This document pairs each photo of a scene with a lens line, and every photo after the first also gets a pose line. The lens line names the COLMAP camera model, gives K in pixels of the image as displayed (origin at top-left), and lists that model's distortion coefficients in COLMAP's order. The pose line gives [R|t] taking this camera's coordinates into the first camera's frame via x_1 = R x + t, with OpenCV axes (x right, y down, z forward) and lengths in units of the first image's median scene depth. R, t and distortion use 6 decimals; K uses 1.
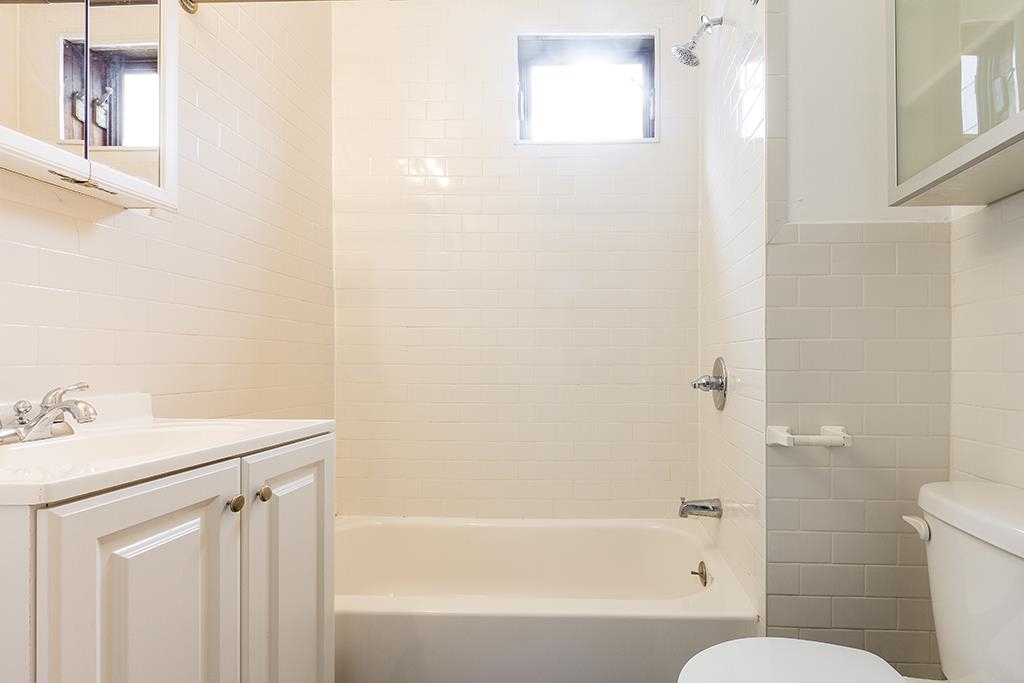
lens RADIAL K [[477.1, 0, 535.9], [0, 477.1, 364.6], [0, 0, 1]] dist [0.002459, -0.001076]
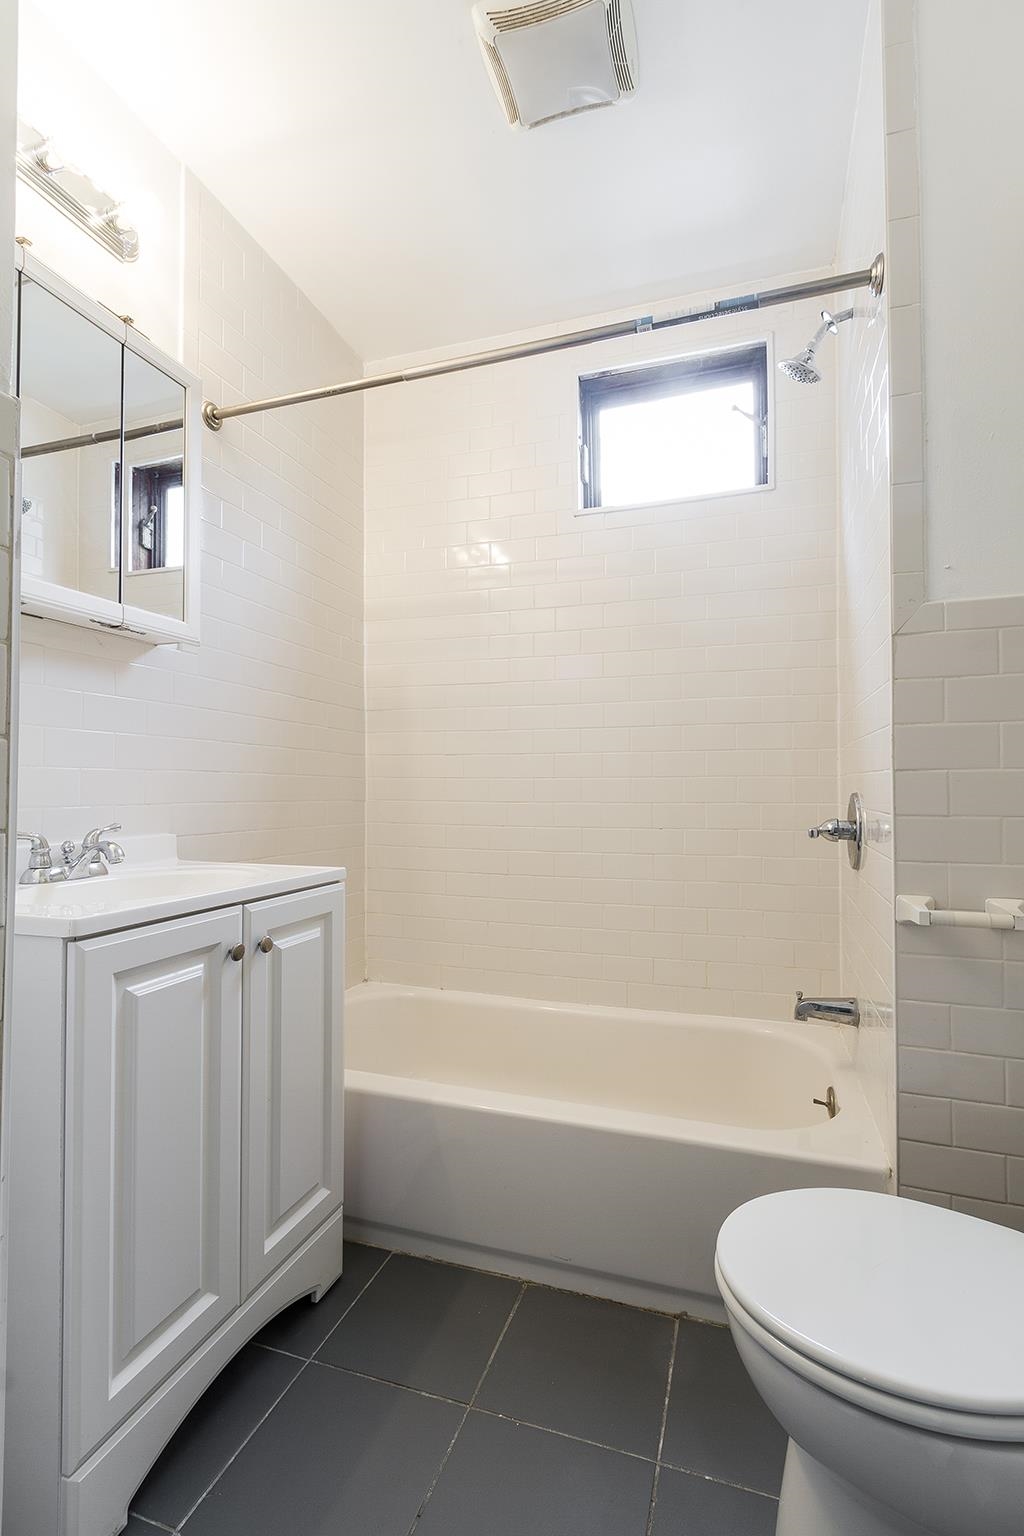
lens RADIAL K [[715.6, 0, 508.0], [0, 715.6, 770.6], [0, 0, 1]] dist [0.002459, -0.001076]
pose [[0.953758, -0.010790, -0.300381, 0.254825], [0.004454, 0.999753, -0.021768, -0.032248], [0.300541, 0.019423, 0.953571, -0.169229]]
